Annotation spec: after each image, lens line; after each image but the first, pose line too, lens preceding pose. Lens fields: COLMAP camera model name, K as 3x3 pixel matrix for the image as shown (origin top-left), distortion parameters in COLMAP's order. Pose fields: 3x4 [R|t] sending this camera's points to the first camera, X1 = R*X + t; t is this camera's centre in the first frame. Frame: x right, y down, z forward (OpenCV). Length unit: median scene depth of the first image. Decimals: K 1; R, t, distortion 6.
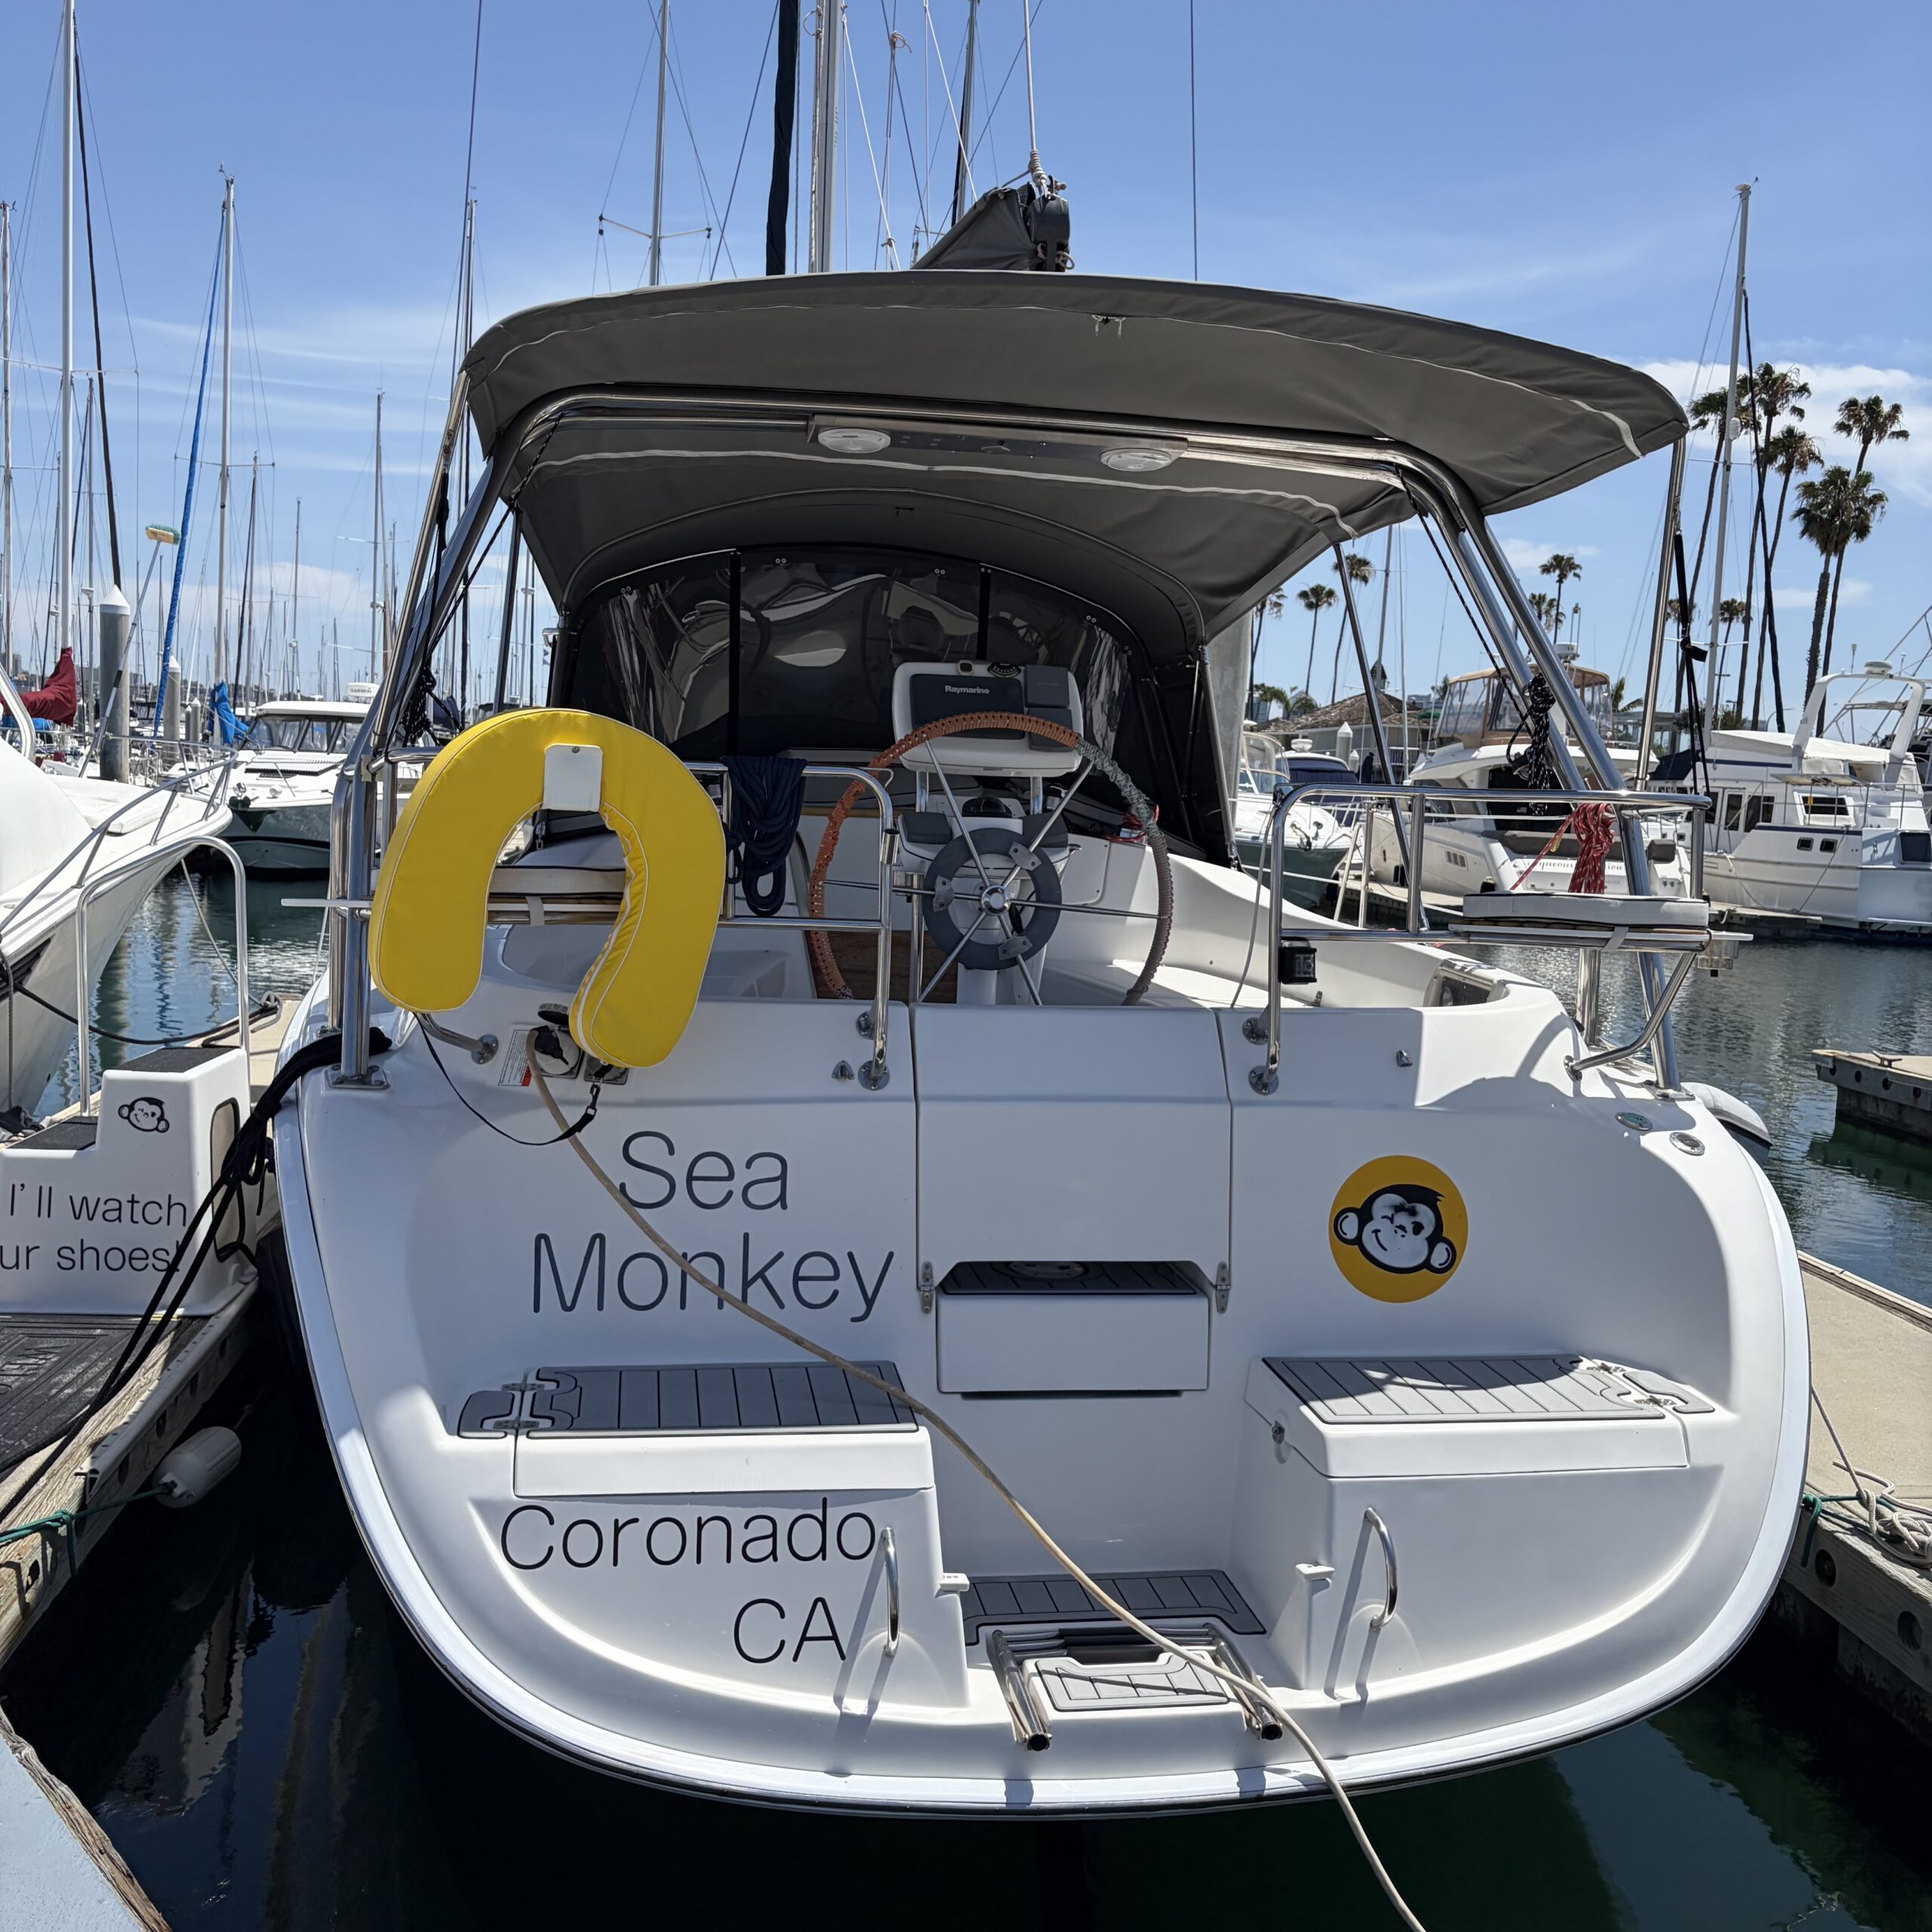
lens RADIAL K [[1962.4, 0, 974.0], [0, 1962.4, 968.1], [0, 0, 1]] dist [0.014033, 0.000000]
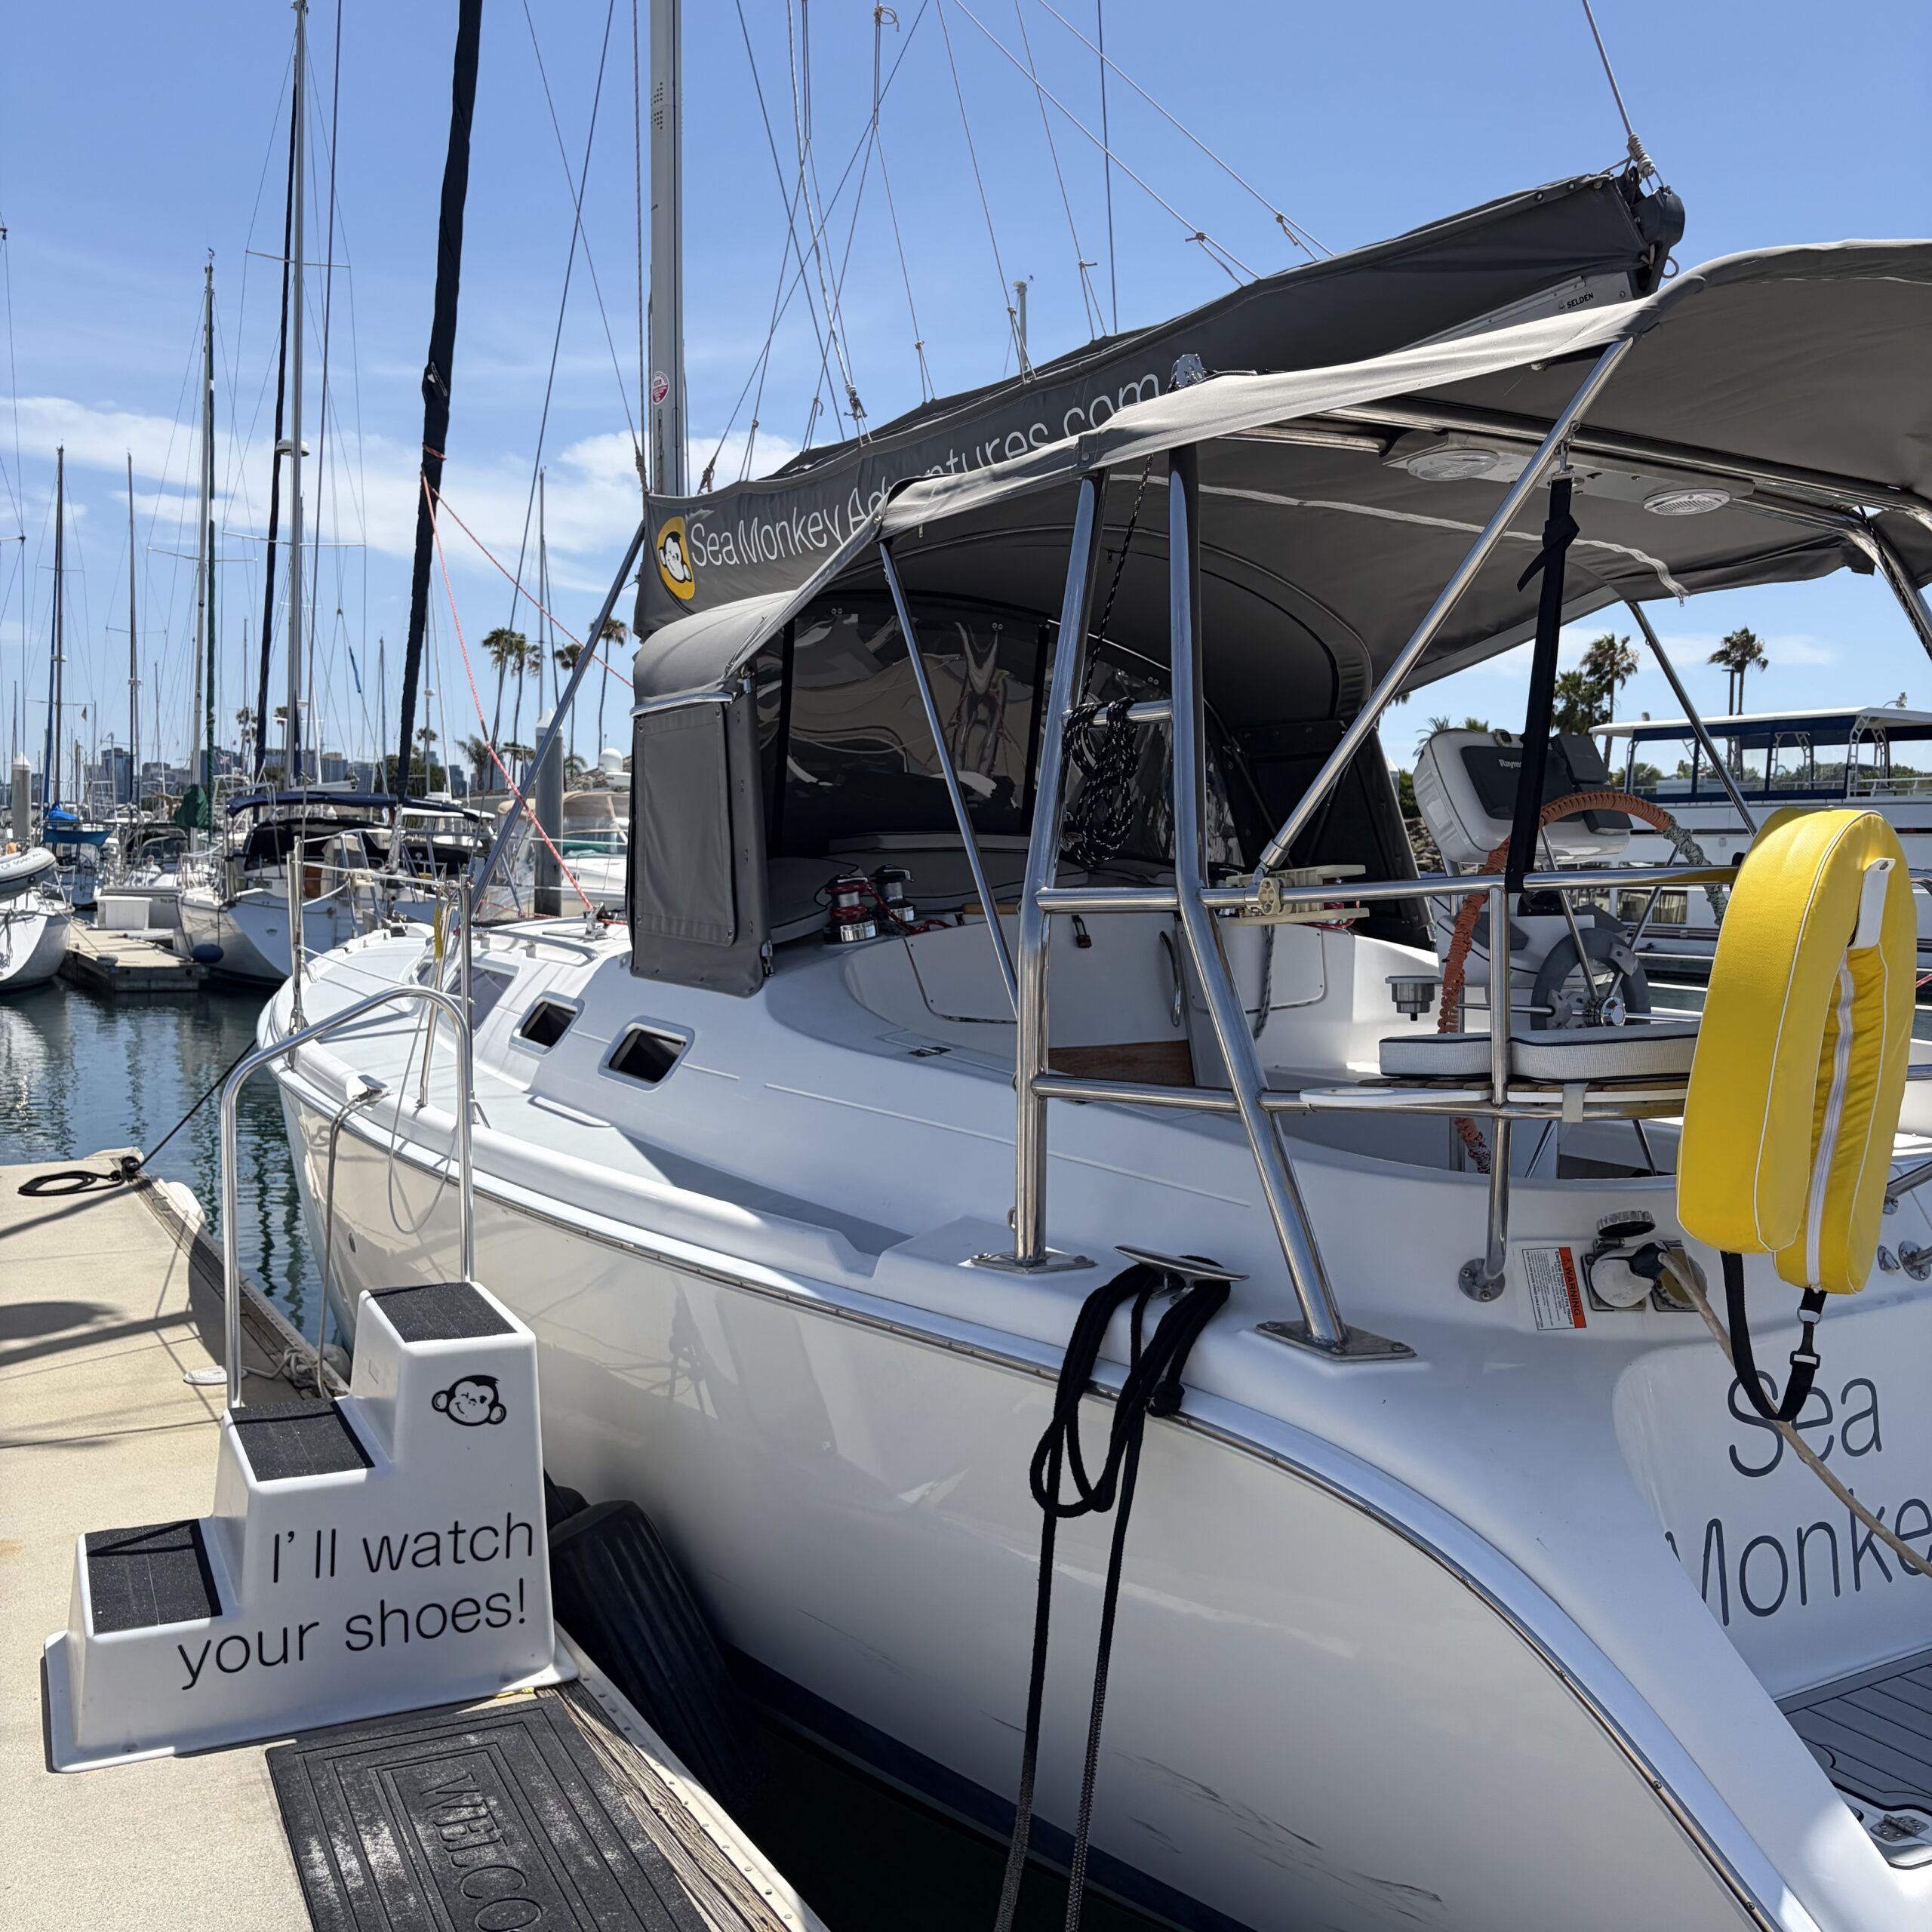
lens RADIAL K [[1962.4, 0, 965.2], [0, 1962.4, 963.1], [0, 0, 1]] dist [0.014033, 0.000000]
pose [[0.927244, -0.050050, 0.371097, -0.507232], [0.061984, 0.997871, -0.020293, -0.052972], [-0.369291, 0.041819, 0.928372, 0.295667]]
